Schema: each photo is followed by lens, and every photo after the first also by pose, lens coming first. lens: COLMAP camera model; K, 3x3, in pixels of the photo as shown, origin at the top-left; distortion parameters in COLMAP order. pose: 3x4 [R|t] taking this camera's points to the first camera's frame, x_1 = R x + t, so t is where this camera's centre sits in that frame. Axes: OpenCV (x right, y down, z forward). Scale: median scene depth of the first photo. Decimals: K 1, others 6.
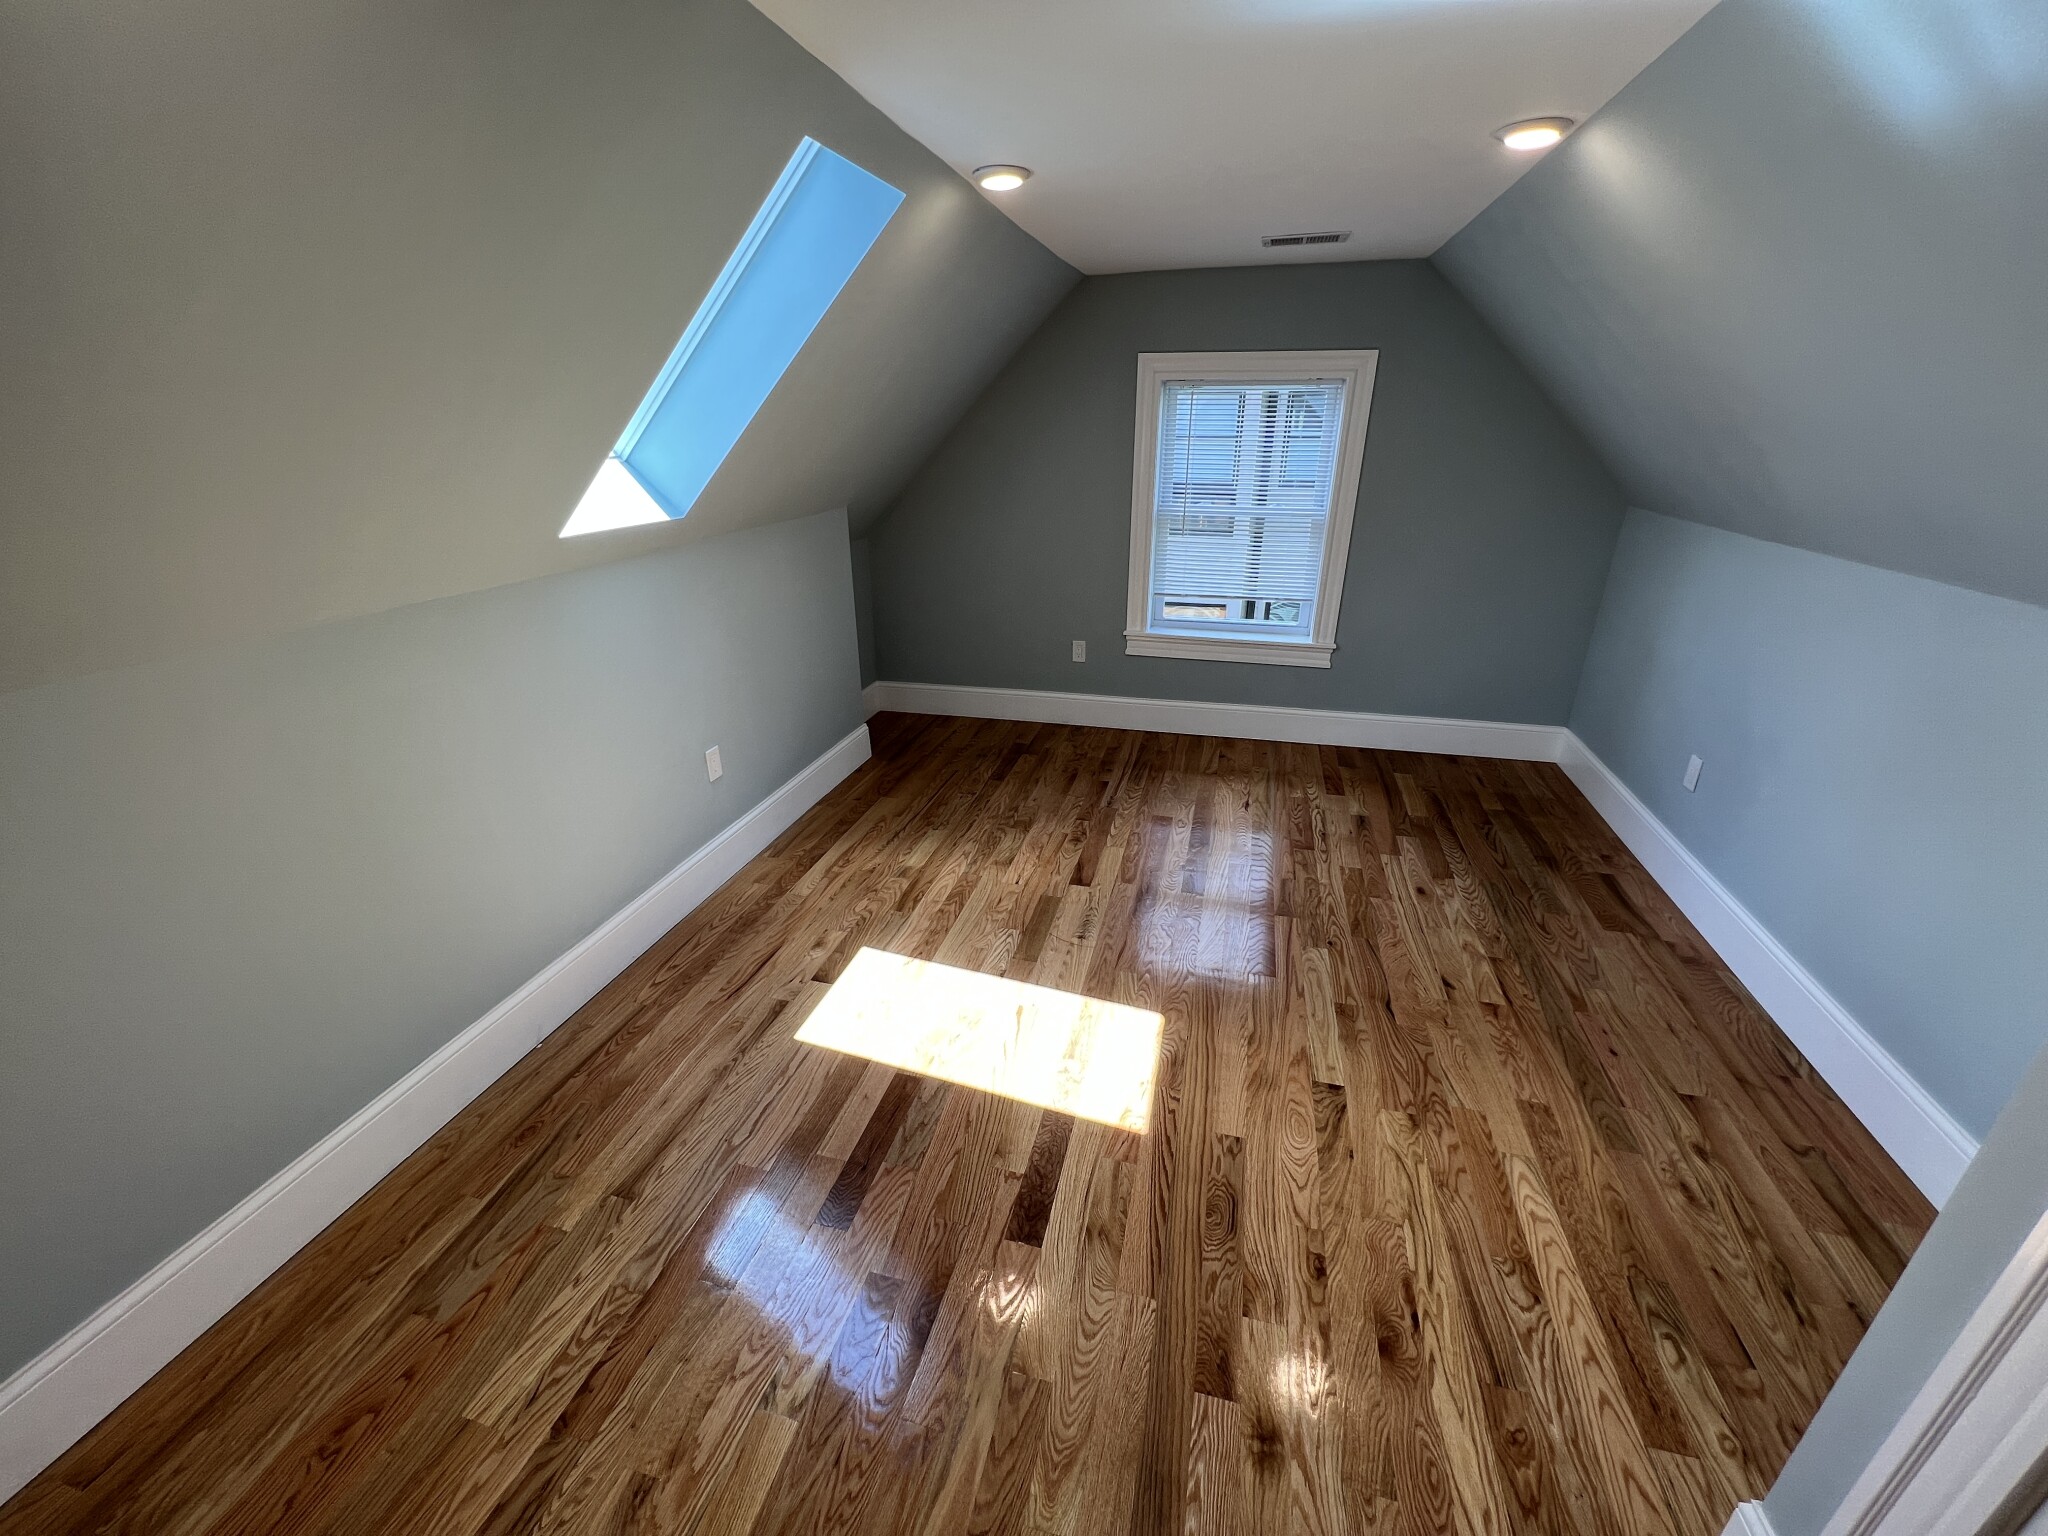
lens RADIAL K [[818.3, 0, 1021.8], [0, 818.3, 767.6], [0, 0, 1]] dist [-0.002259, 0.000458]
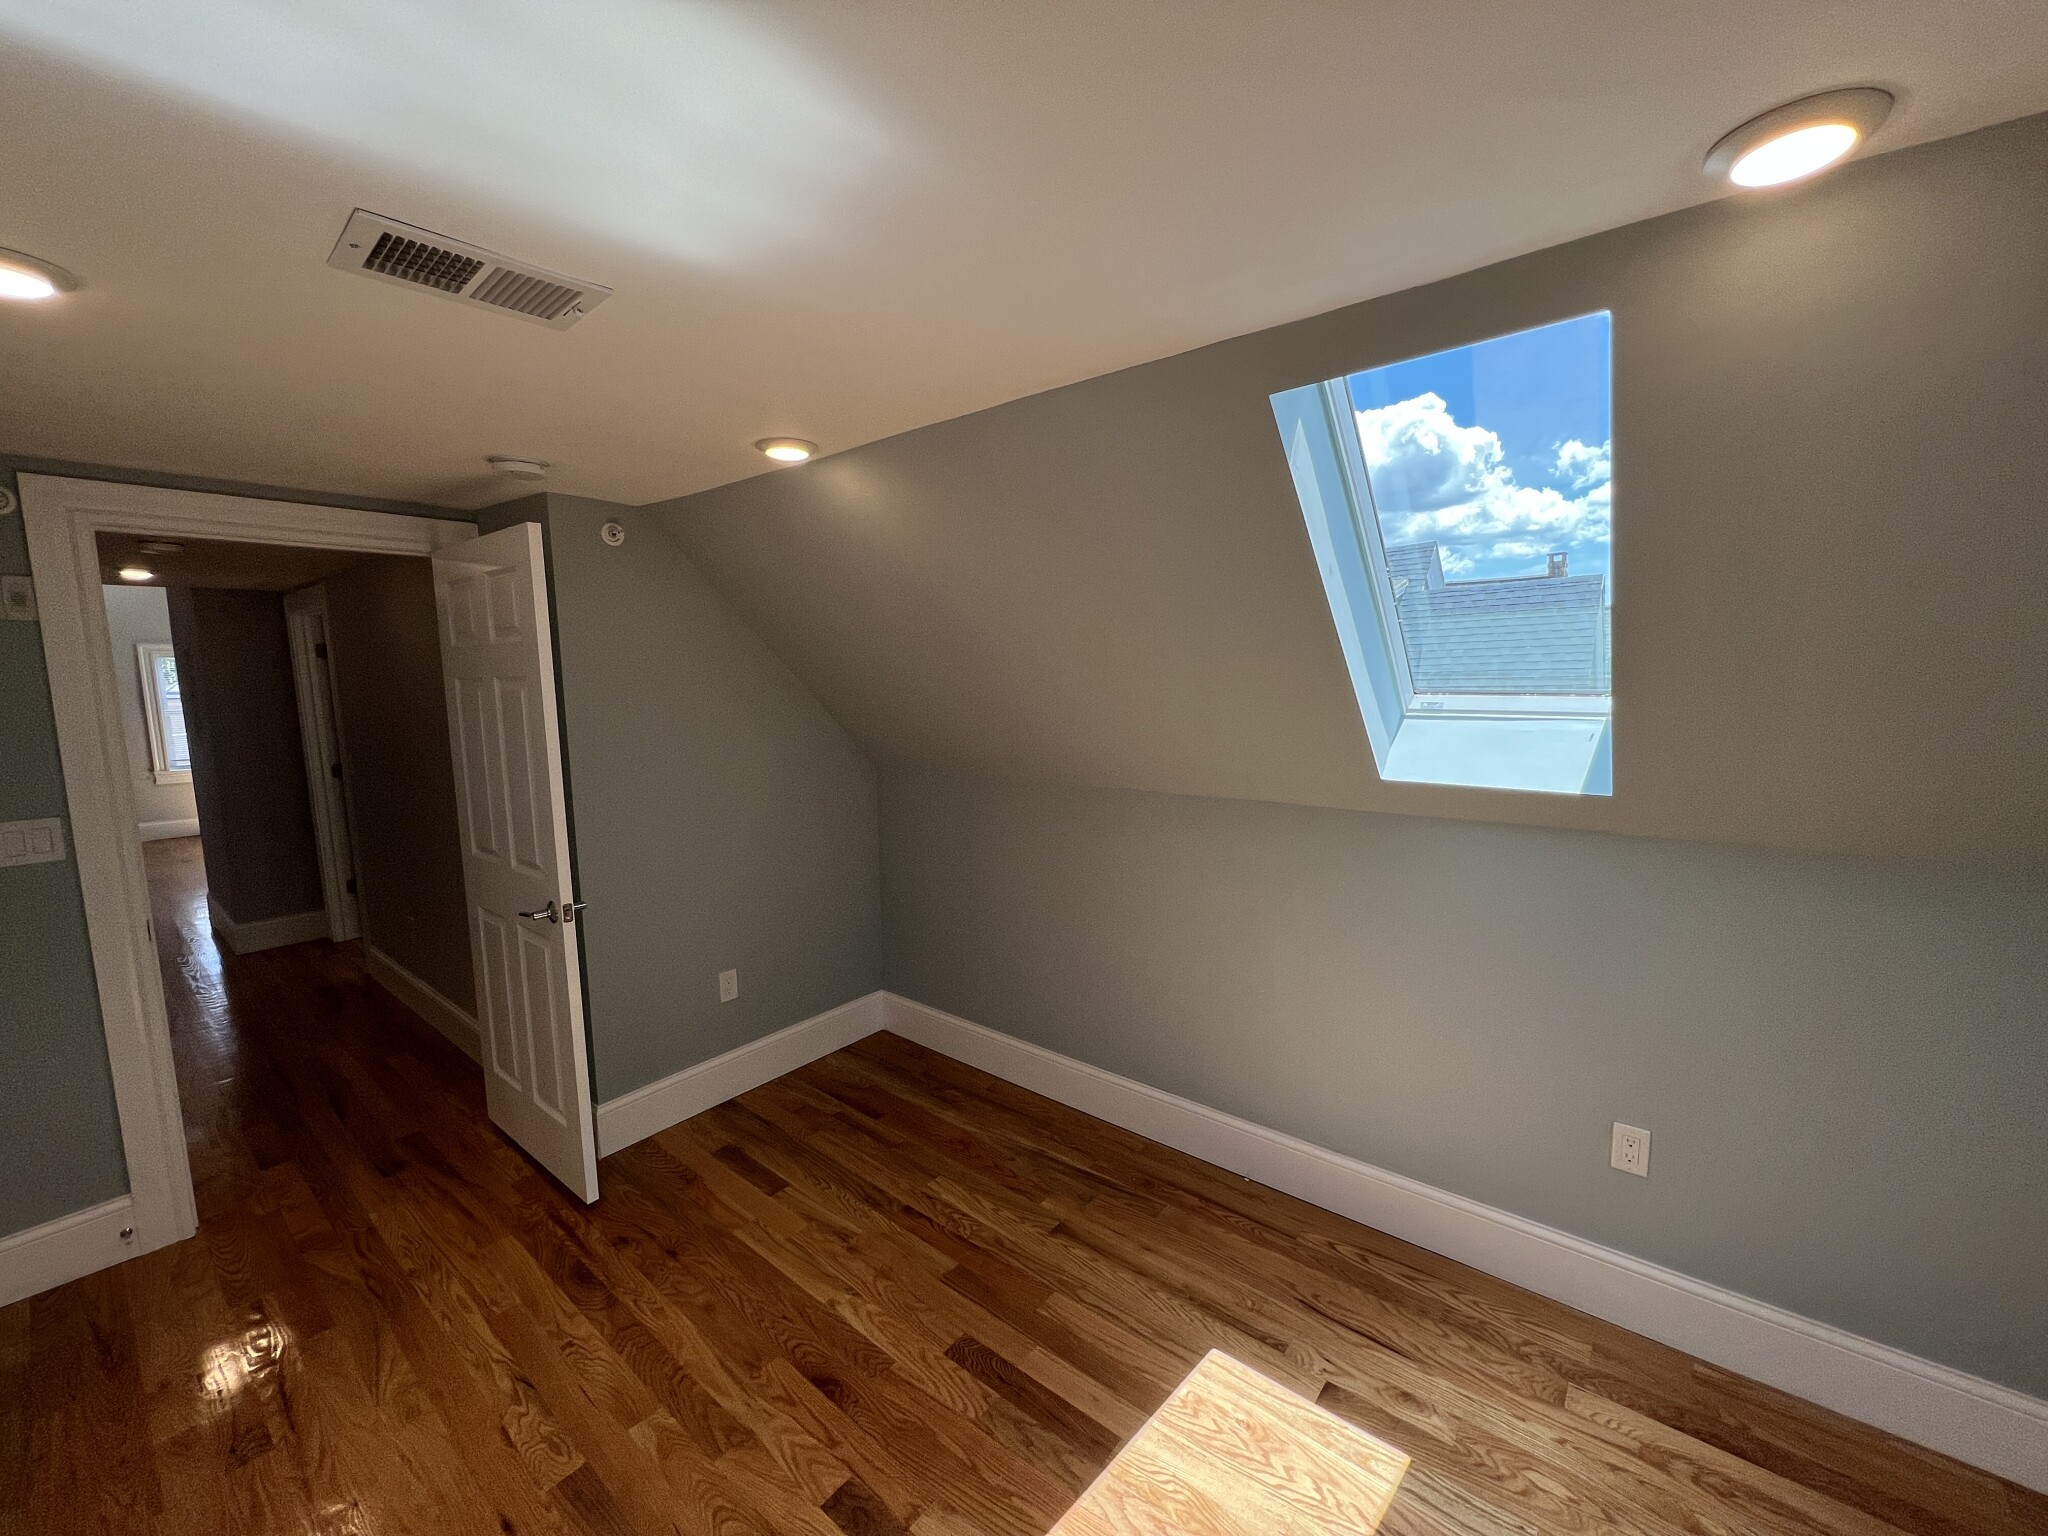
lens RADIAL K [[818.3, 0, 1021.8], [0, 818.3, 767.6], [0, 0, 1]] dist [-0.002259, 0.000458]
pose [[-0.414416, 0.115678, -0.902706, 0.506852], [-0.339336, 0.900721, 0.271207, -0.382433], [0.844459, 0.418713, -0.334019, 0.865243]]
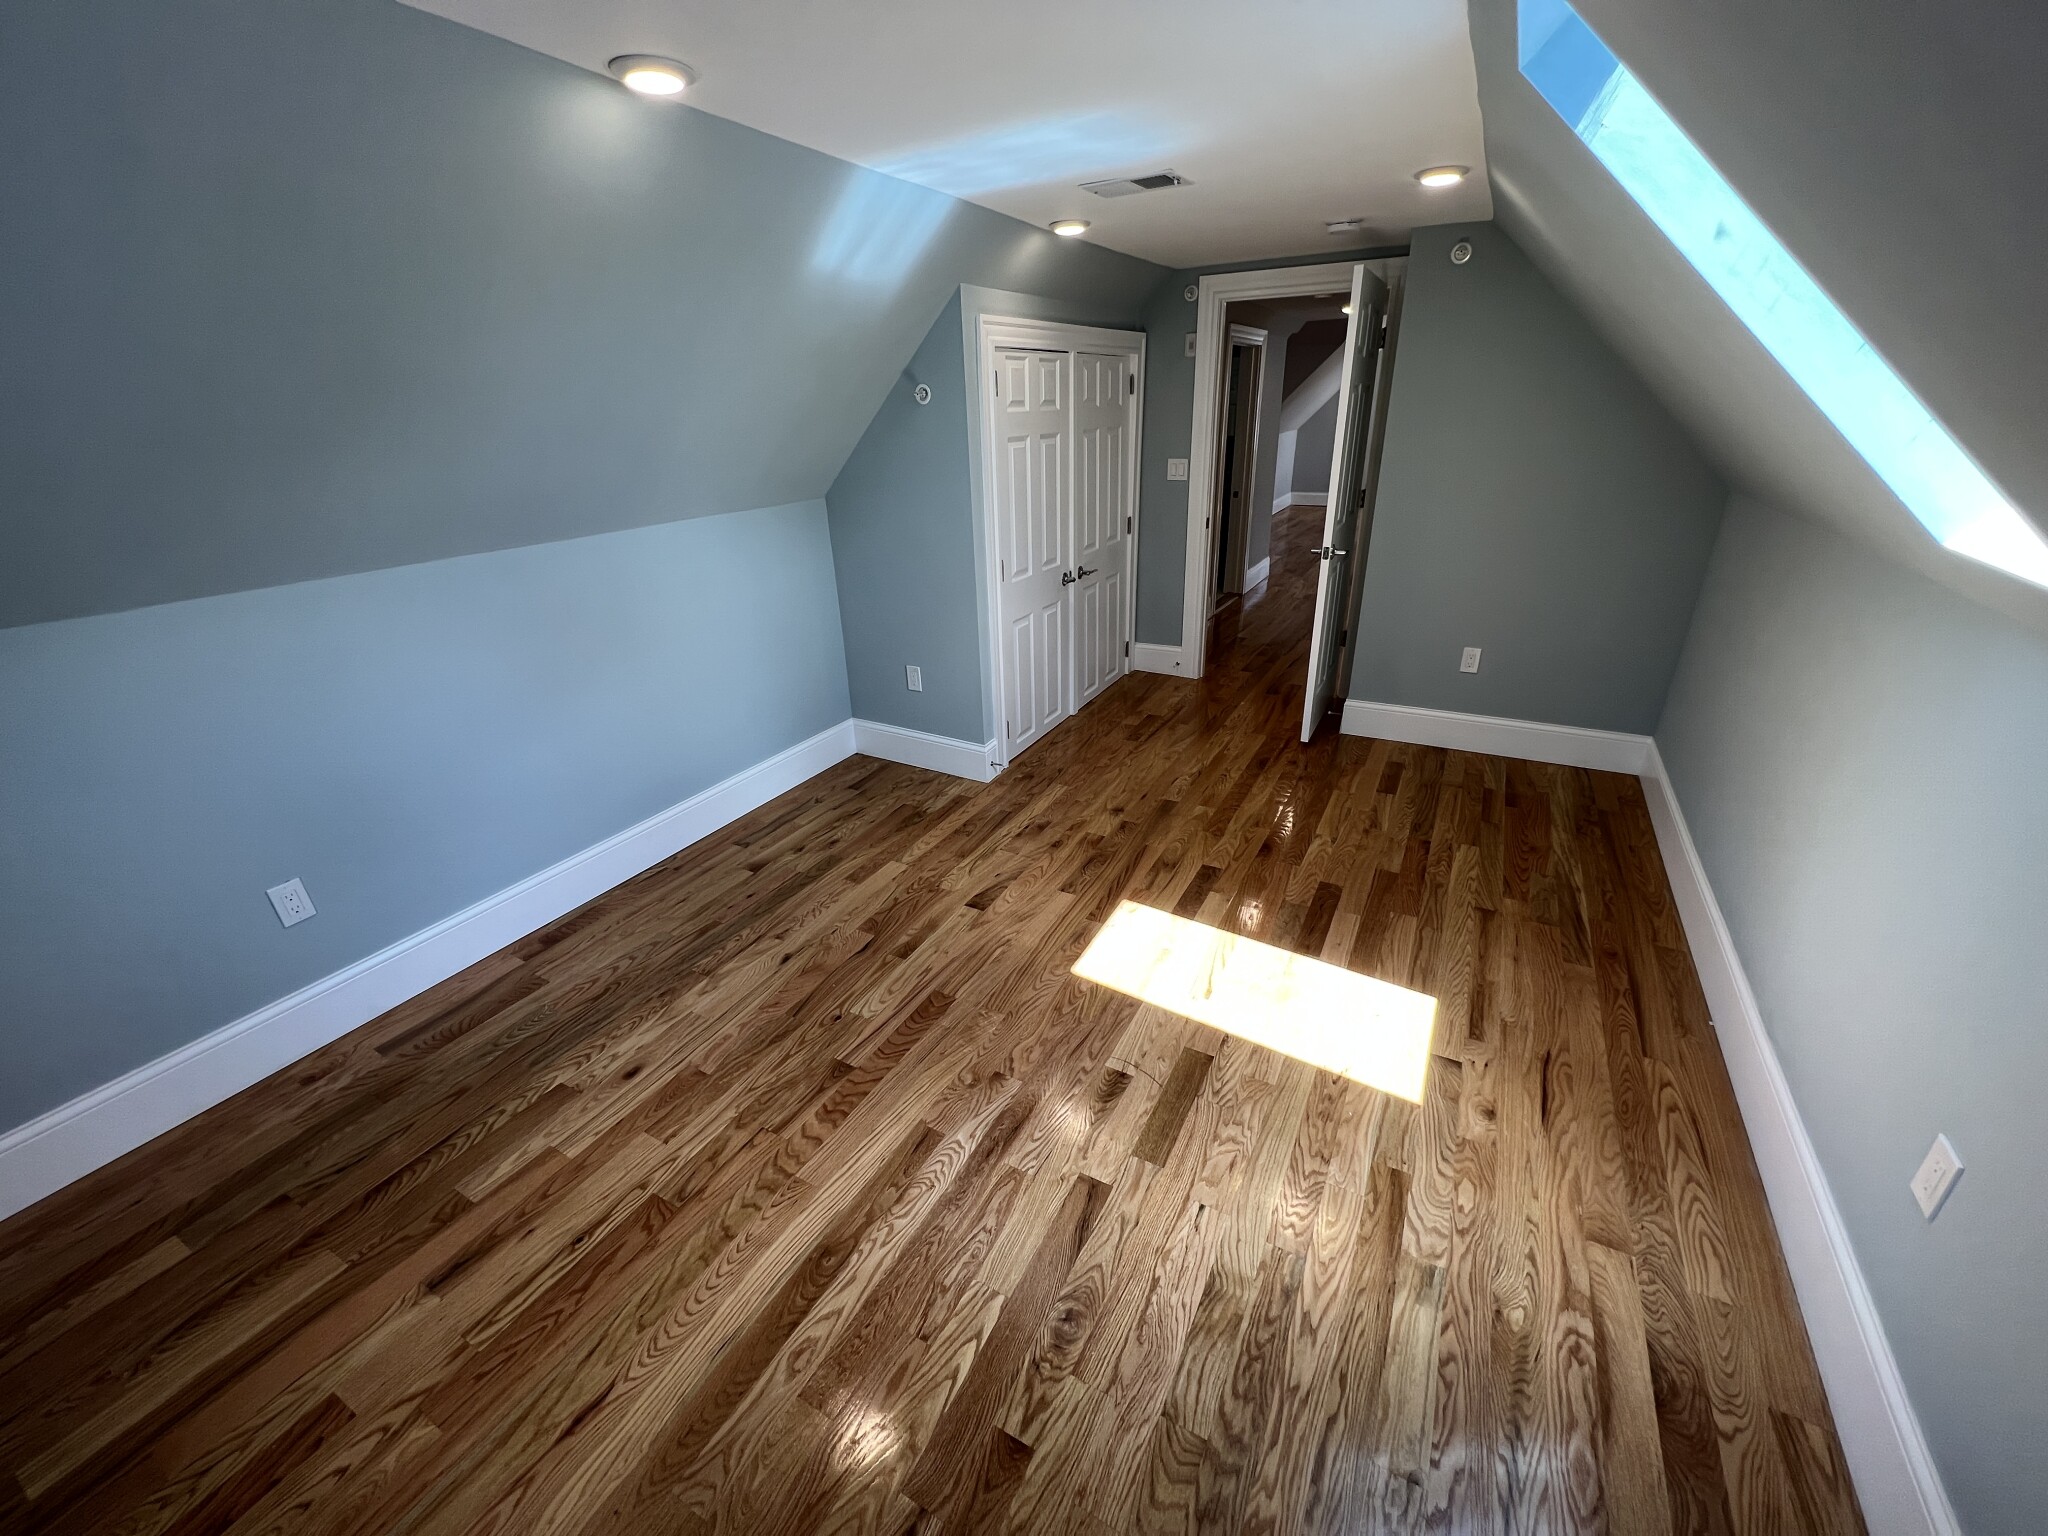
lens RADIAL K [[818.3, 0, 1021.8], [0, 818.3, 767.6], [0, 0, 1]] dist [-0.002259, 0.000458]
pose [[-0.970749, -0.069013, 0.229964, 0.008253], [0.121765, 0.683973, 0.719273, -0.668891], [-0.206929, 0.726235, -0.655563, 1.575290]]
